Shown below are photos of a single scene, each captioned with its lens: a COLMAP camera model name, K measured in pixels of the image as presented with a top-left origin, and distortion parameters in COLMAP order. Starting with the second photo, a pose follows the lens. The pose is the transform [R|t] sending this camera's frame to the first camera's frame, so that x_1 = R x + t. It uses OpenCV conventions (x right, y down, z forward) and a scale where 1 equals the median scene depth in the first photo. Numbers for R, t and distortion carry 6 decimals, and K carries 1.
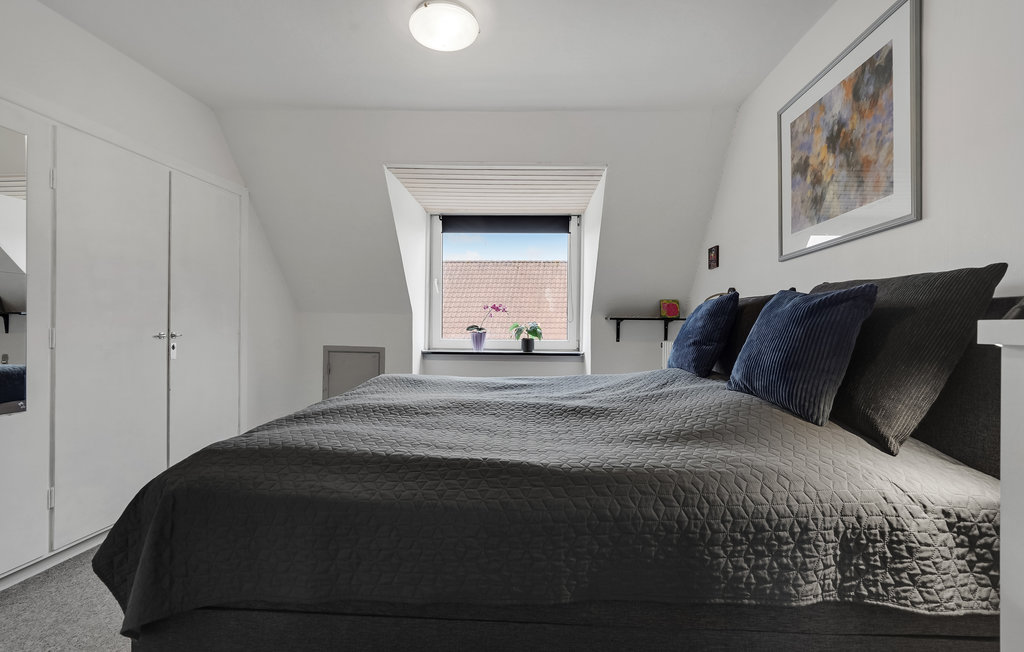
lens RADIAL K [[482.5, 0, 531.3], [0, 482.5, 329.0], [0, 0, 1]] dist [-0.000197, 0.017051]
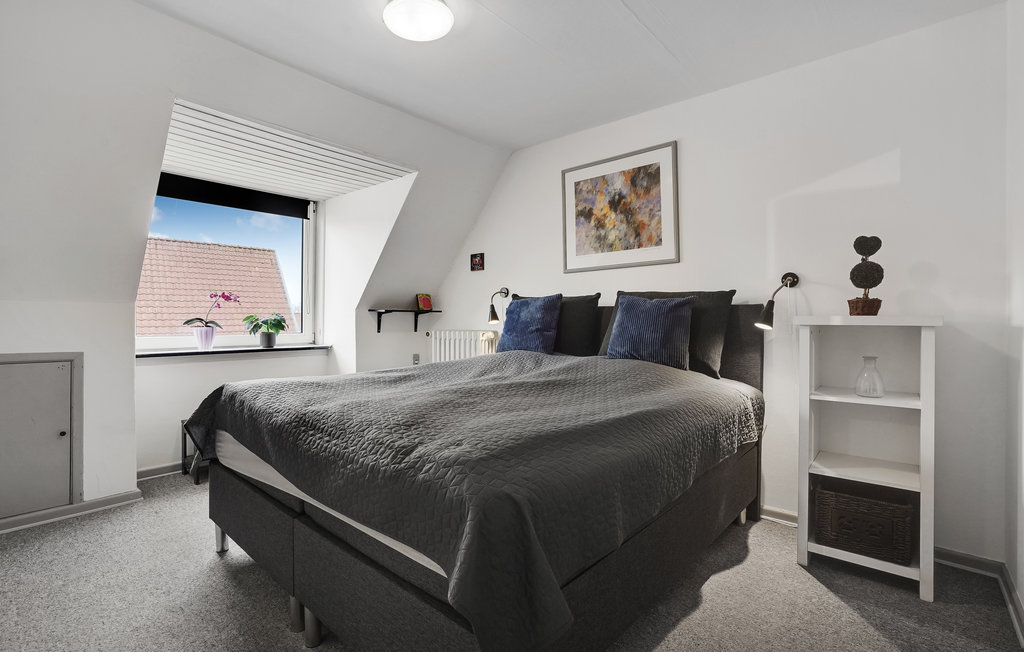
lens RADIAL K [[492.2, 0, 515.7], [0, 492.2, 321.2], [0, 0, 1]] dist [-0.001907, 0.000819]
pose [[0.664216, -0.011376, 0.747454, -0.802545], [0.008202, 0.999935, 0.007930, -0.008855], [-0.747496, 0.000863, 0.664266, 0.138330]]
